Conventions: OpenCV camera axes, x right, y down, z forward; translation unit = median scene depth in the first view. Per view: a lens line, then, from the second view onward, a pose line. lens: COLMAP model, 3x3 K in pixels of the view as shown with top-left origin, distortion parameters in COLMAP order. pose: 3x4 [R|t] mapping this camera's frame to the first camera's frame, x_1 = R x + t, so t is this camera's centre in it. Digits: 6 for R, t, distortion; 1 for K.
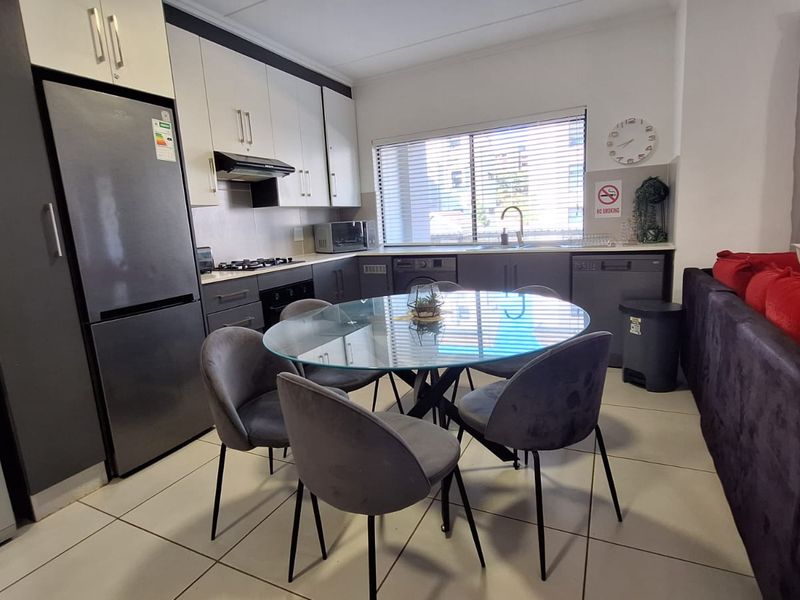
lens RADIAL K [[420.9, 0, 405.9], [0, 420.9, 296.4], [0, 0, 1]] dist [-0.016660, 0.005770]
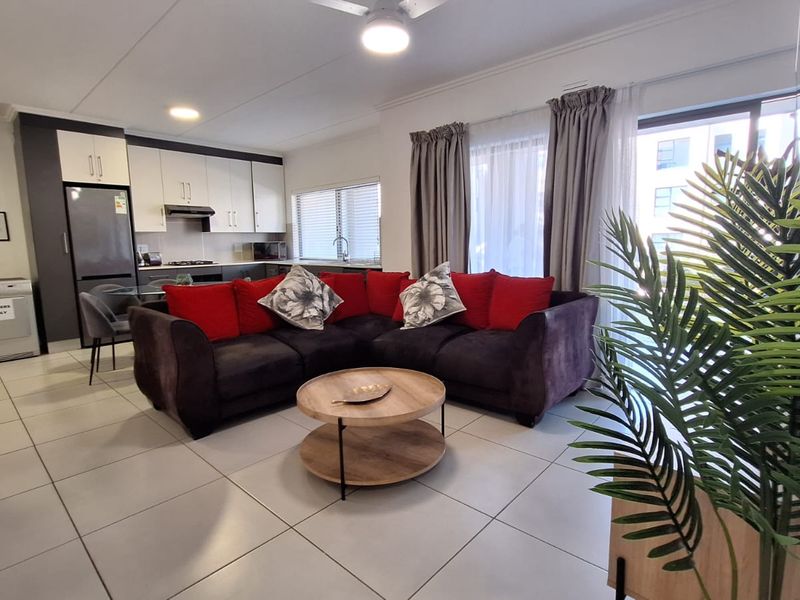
lens RADIAL K [[420.9, 0, 404.1], [0, 420.9, 298.3], [0, 0, 1]] dist [-0.016660, 0.005770]
pose [[0.960990, 0.085132, -0.263155, 1.320467], [-0.092429, 0.995599, -0.015450, 0.021209], [0.260681, 0.039171, 0.964630, -0.658163]]
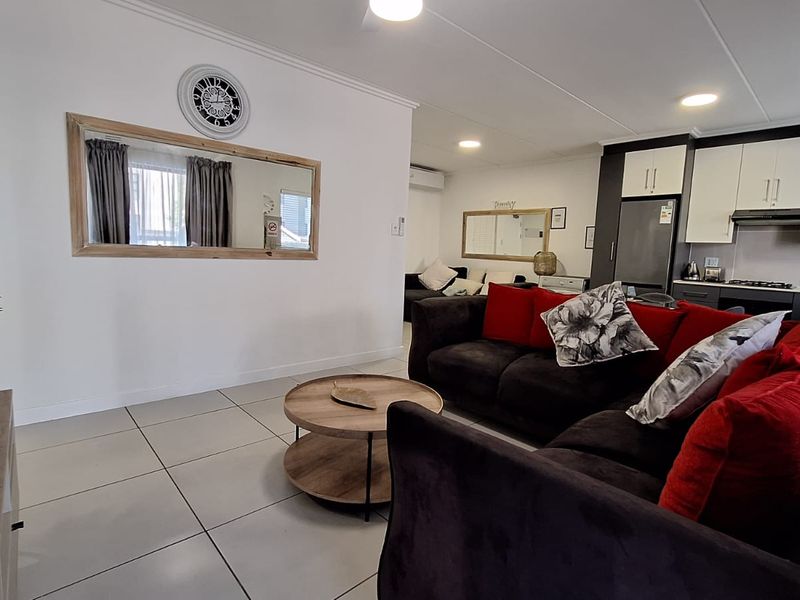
lens RADIAL K [[420.9, 0, 405.8], [0, 420.9, 296.7], [0, 0, 1]] dist [-0.016660, 0.005770]
pose [[-0.361923, 0.155726, -0.919109, 1.740568], [-0.175706, 0.956881, 0.231314, -0.194180], [0.915499, 0.245211, -0.318955, 0.472915]]
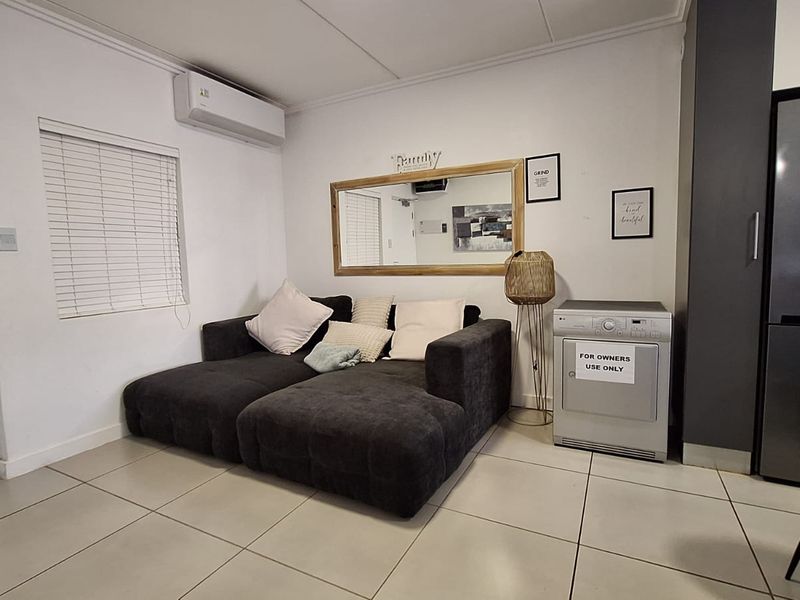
lens RADIAL K [[420.9, 0, 396.2], [0, 420.9, 295.1], [0, 0, 1]] dist [-0.016660, 0.005770]
pose [[-0.041544, 0.150055, -0.987804, 0.235192], [-0.142354, 0.977683, 0.154504, -0.026234], [0.988944, 0.147037, -0.019255, 0.055607]]
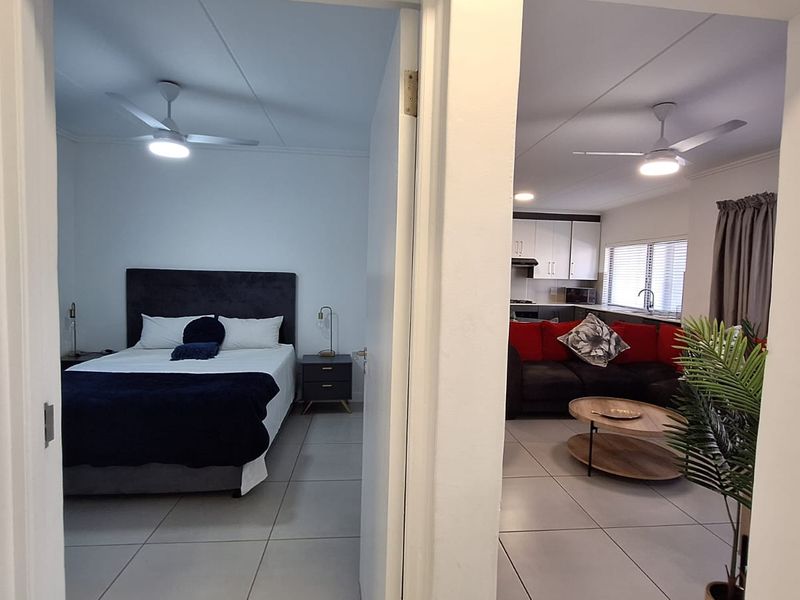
lens RADIAL K [[420.9, 0, 403.4], [0, 420.9, 298.0], [0, 0, 1]] dist [-0.016660, 0.005770]
pose [[0.528657, 0.126657, -0.839333, 1.674794], [-0.205795, 0.978429, 0.018026, -0.011749], [0.823511, 0.163201, 0.543318, -1.059867]]
